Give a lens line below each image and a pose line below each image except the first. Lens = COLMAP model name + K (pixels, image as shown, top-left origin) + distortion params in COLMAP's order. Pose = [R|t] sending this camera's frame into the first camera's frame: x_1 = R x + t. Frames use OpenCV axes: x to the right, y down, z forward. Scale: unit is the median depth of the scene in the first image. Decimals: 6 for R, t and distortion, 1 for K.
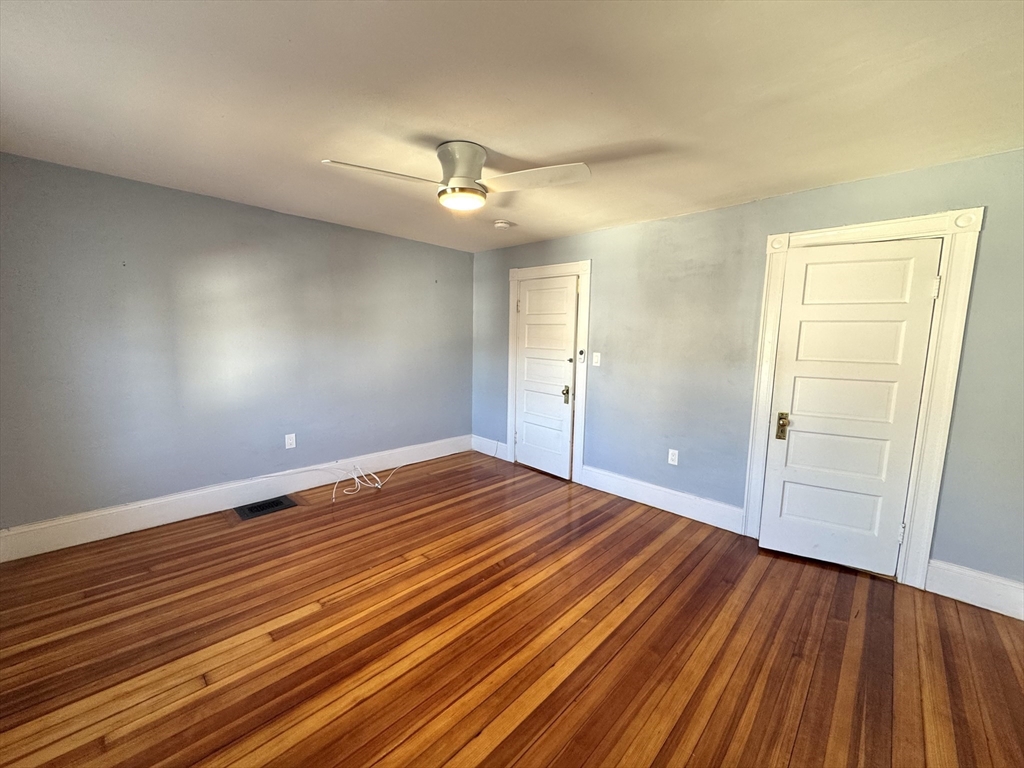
lens RADIAL K [[409.4, 0, 513.4], [0, 409.4, 380.9], [0, 0, 1]] dist [-0.000824, 0.000028]
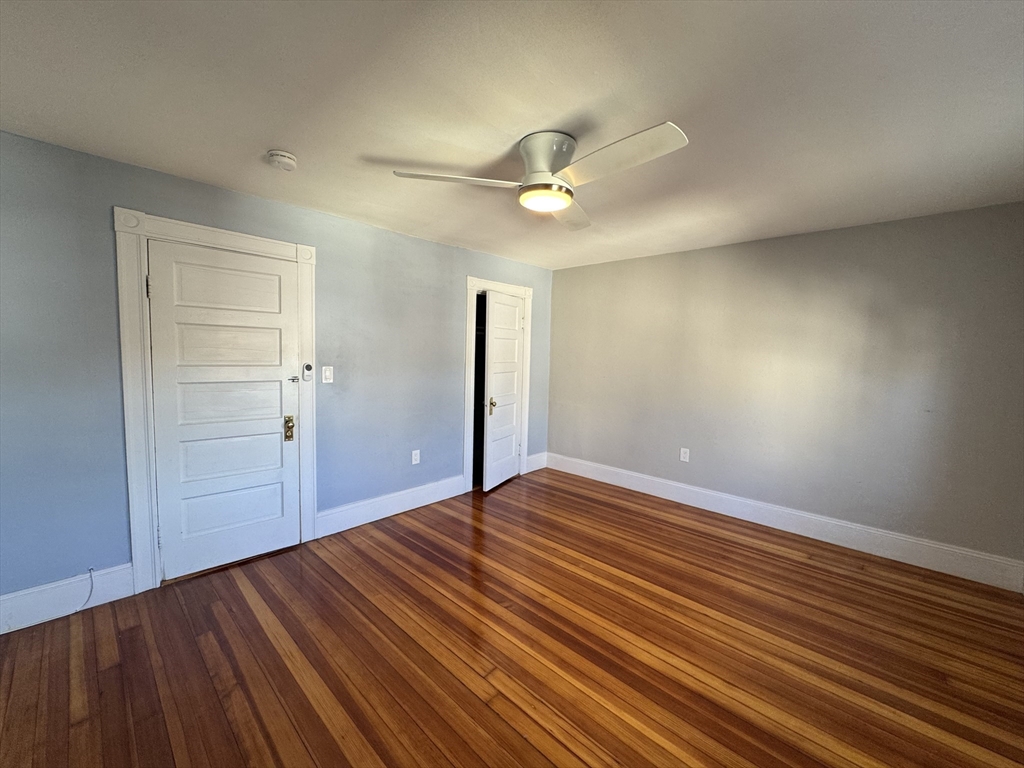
lens RADIAL K [[407.8, 0, 511.7], [0, 407.8, 382.8], [0, 0, 1]] dist [-0.001669, 0.000214]
pose [[0.000529, -0.100453, 0.994942, -0.890486], [0.086958, 0.991178, 0.100027, -0.128347], [-0.996212, 0.086466, 0.009259, 0.954956]]
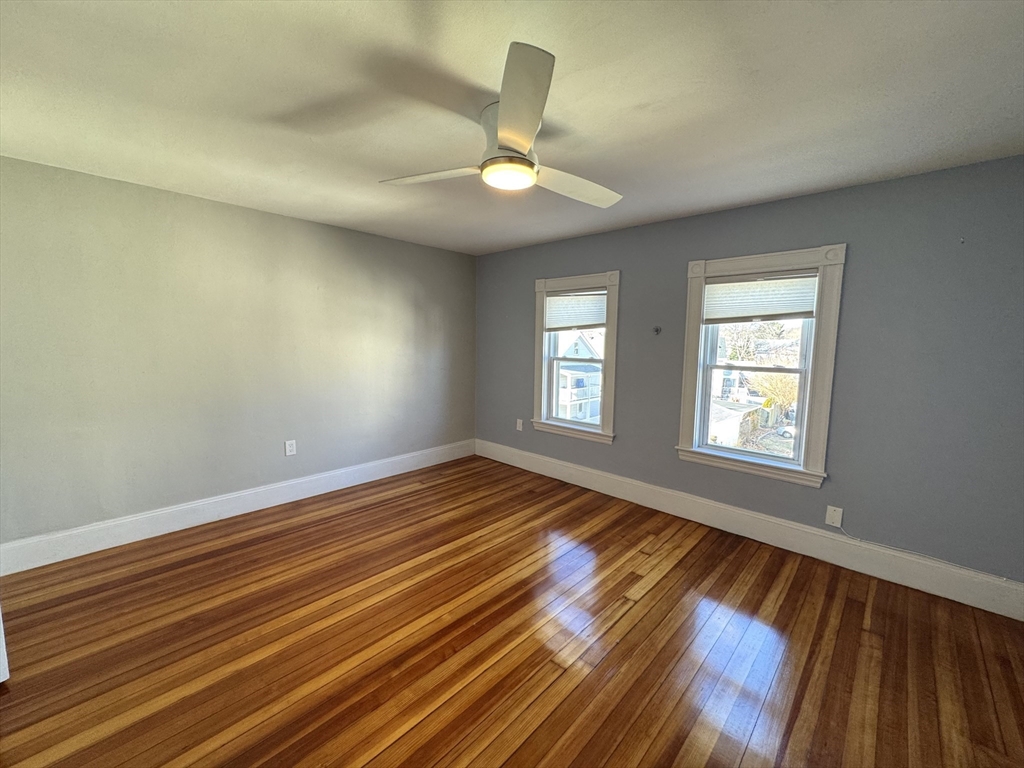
lens RADIAL K [[407.8, 0, 511.7], [0, 407.8, 382.8], [0, 0, 1]] dist [-0.001669, 0.000214]
pose [[-0.999296, -0.037505, 0.001115, -0.126037], [-0.036397, 0.976137, 0.214084, -0.184932], [-0.009117, 0.213892, -0.976815, 1.636168]]
